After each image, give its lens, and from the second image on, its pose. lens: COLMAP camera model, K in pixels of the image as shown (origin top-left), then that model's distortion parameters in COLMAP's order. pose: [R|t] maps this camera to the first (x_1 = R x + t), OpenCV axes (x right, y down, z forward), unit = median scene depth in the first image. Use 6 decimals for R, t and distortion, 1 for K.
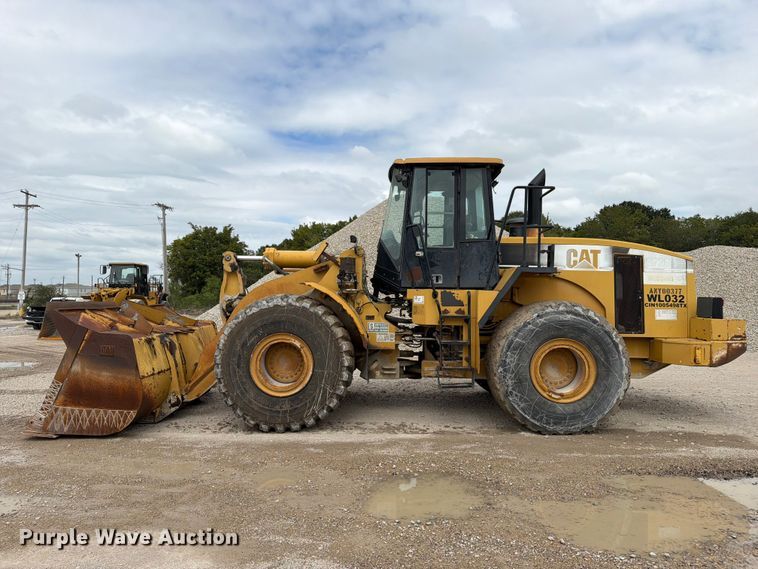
lens RADIAL K [[541.3, 0, 390.6], [0, 541.3, 291.5], [0, 0, 1]] dist [0.017259, -0.025816]
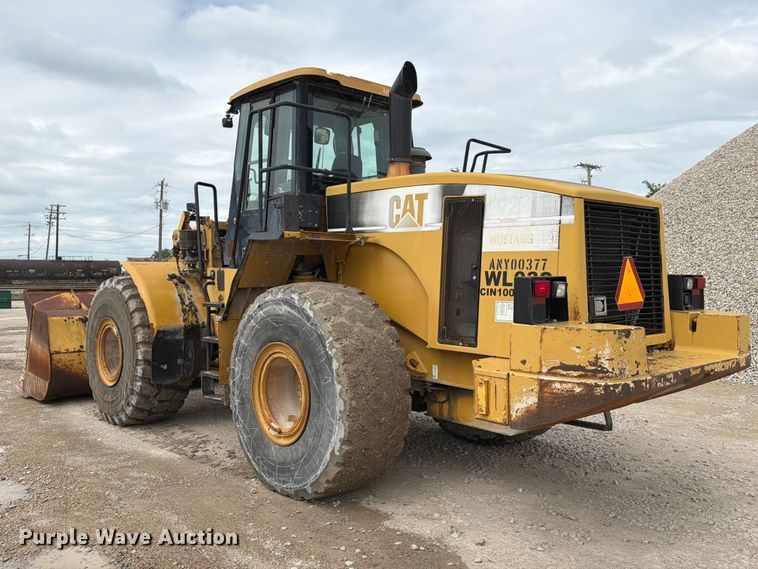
lens RADIAL K [[689.6, 0, 377.8], [0, 689.6, 280.2], [0, 0, 1]] dist [0.010493, 0.000000]
pose [[0.667177, -0.000821, -0.744899, 0.884236], [0.010855, 0.999904, 0.008621, 0.006832], [0.744820, -0.013838, 0.667122, 0.487919]]
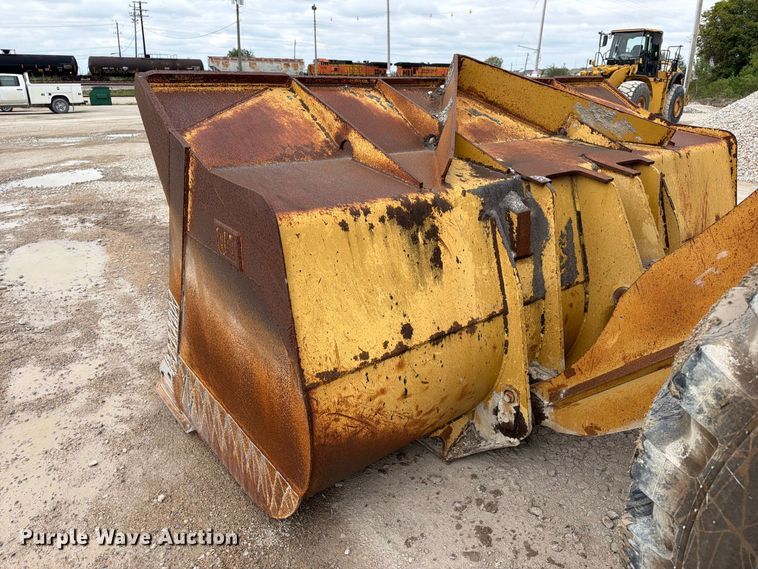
lens RADIAL K [[541.3, 0, 374.5], [0, 541.3, 284.4], [0, 0, 1]] dist [0.017259, -0.025816]
pose [[0.622612, 0.279378, -0.730959, -0.244784], [0.000808, 0.933867, 0.357619, 0.028952], [0.782530, -0.223249, 0.581212, 0.776571]]
